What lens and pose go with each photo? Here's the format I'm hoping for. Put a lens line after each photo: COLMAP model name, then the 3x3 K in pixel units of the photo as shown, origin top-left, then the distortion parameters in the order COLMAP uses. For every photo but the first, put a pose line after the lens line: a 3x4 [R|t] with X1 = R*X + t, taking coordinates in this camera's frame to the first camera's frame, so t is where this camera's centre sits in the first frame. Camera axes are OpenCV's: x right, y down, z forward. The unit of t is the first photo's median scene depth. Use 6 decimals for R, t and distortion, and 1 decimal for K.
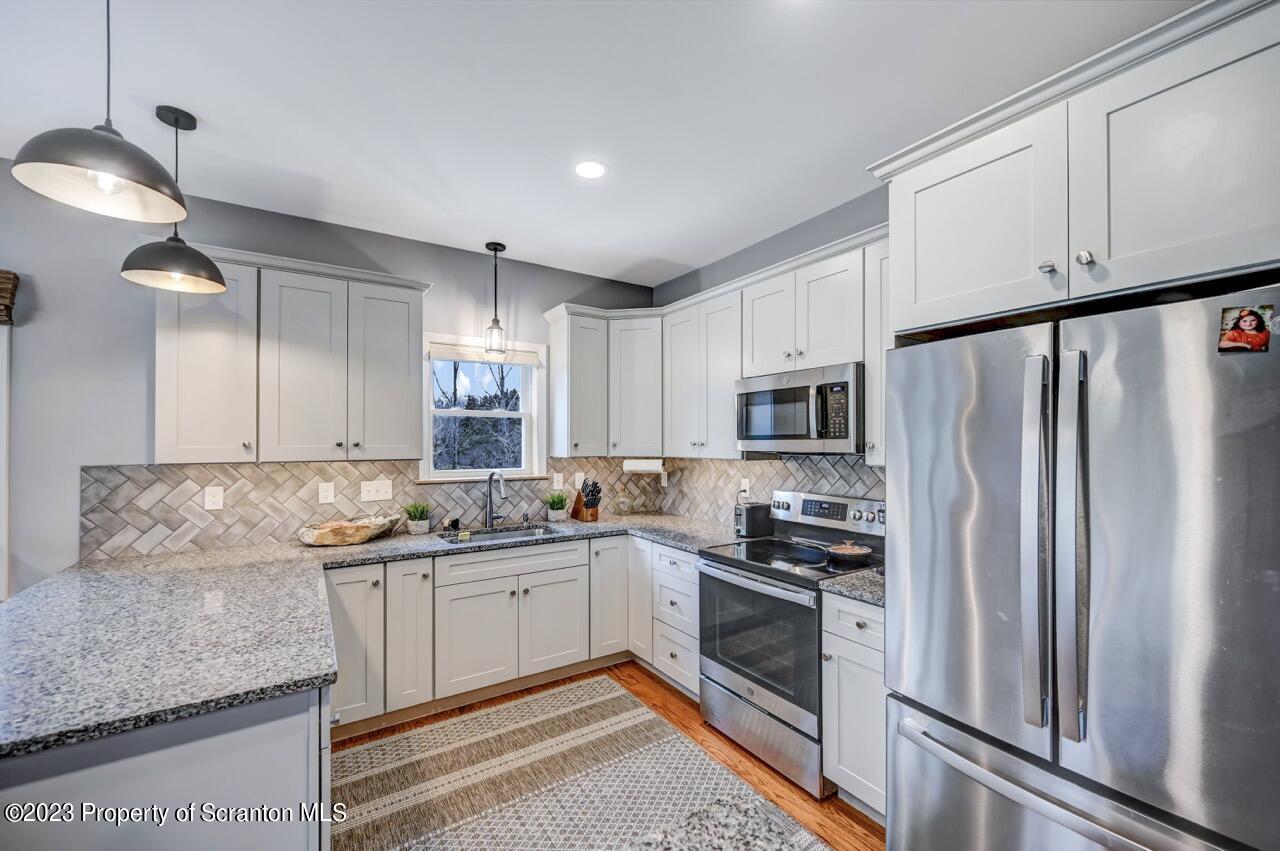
lens RADIAL K [[512.0, 0, 640.8], [0, 512.0, 438.0], [0, 0, 1]] dist [0.000283, -0.000213]
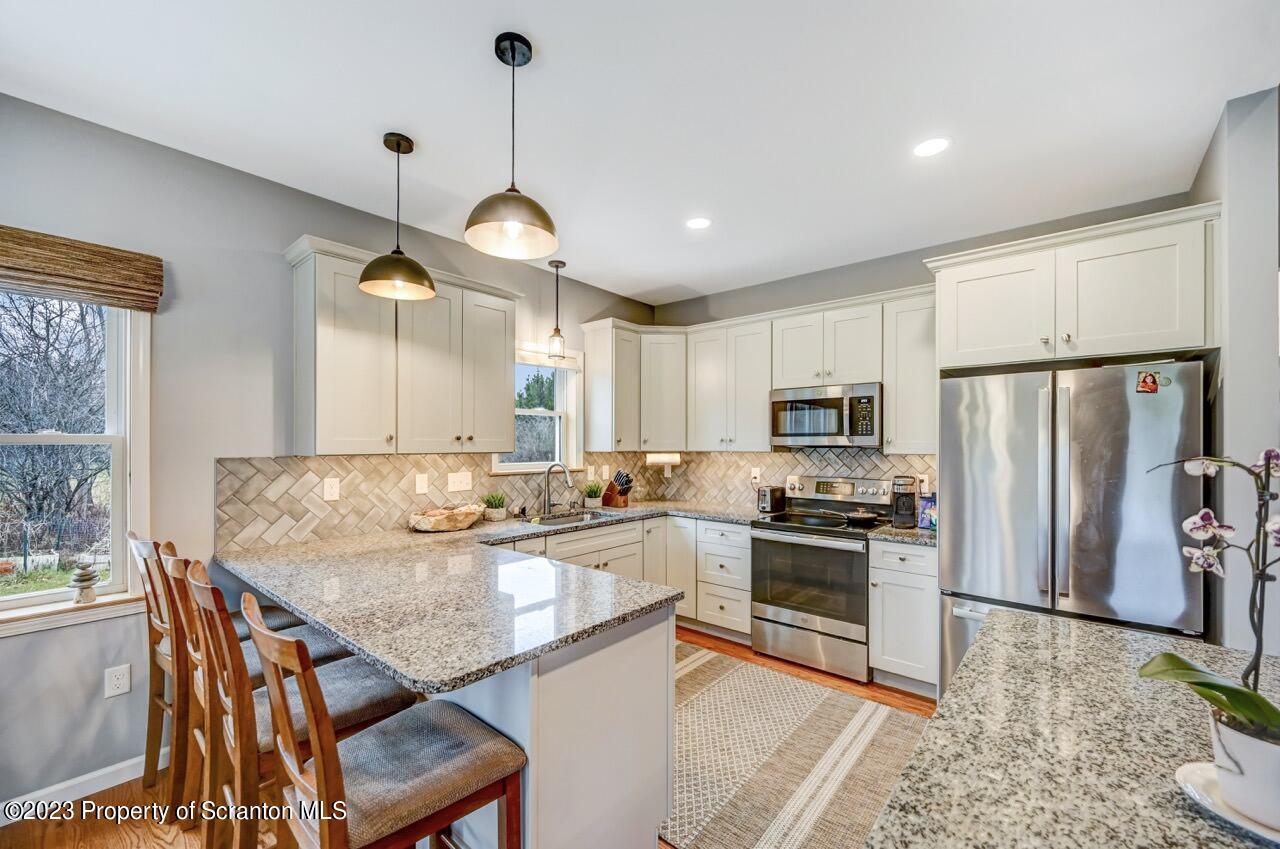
lens RADIAL K [[516.4, 0, 634.0], [0, 516.4, 442.5], [0, 0, 1]] dist [-0.000245, -0.000030]
pose [[0.960529, 0.003738, 0.278154, -0.507760], [-0.005638, 0.999966, 0.006033, 0.012324], [-0.278122, -0.007363, 0.960518, -0.161127]]
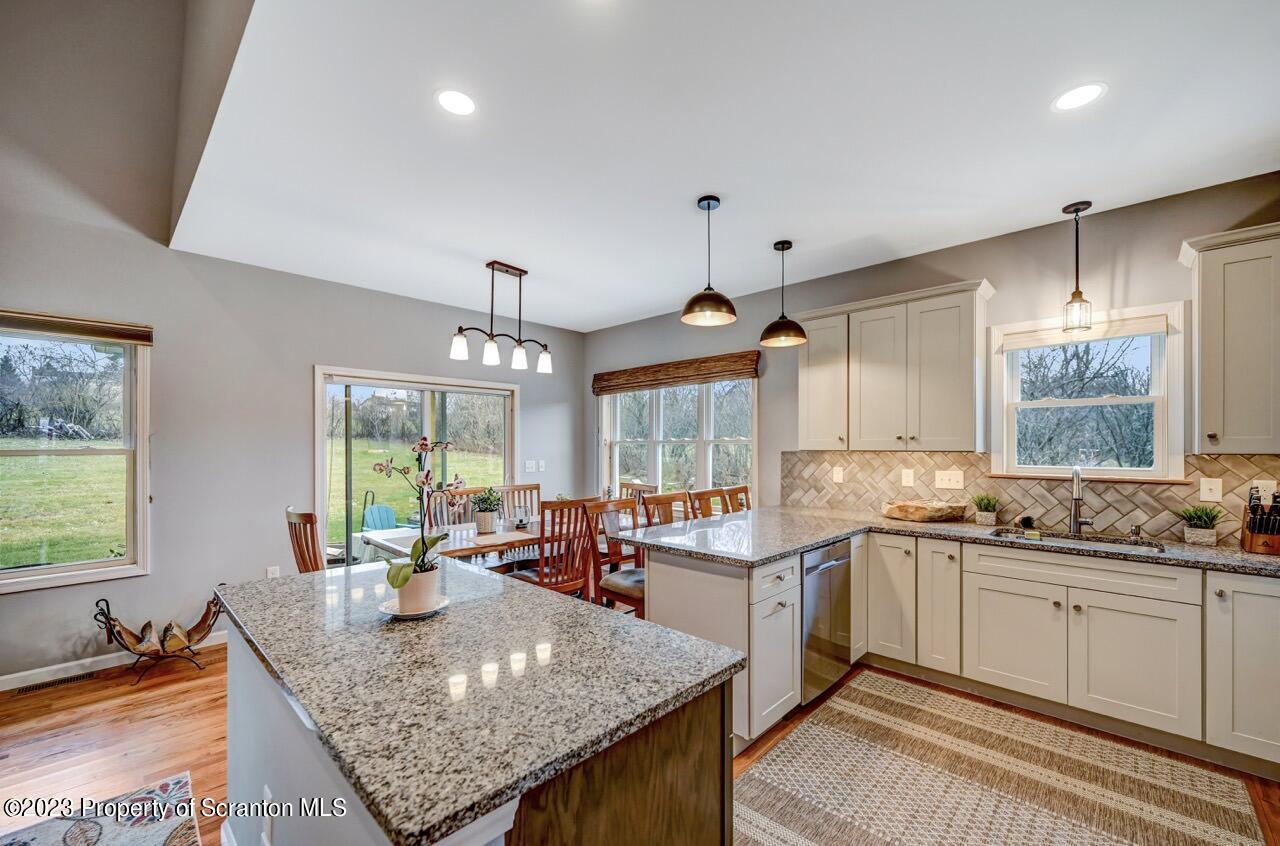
lens RADIAL K [[510.8, 0, 640.1], [0, 510.8, 446.0], [0, 0, 1]] dist [-0.000511, -0.000154]
pose [[0.220725, 0.002402, -0.975333, 0.455679], [0.005372, 0.999979, 0.003679, 0.023462], [0.975321, -0.006052, 0.220708, 0.108875]]
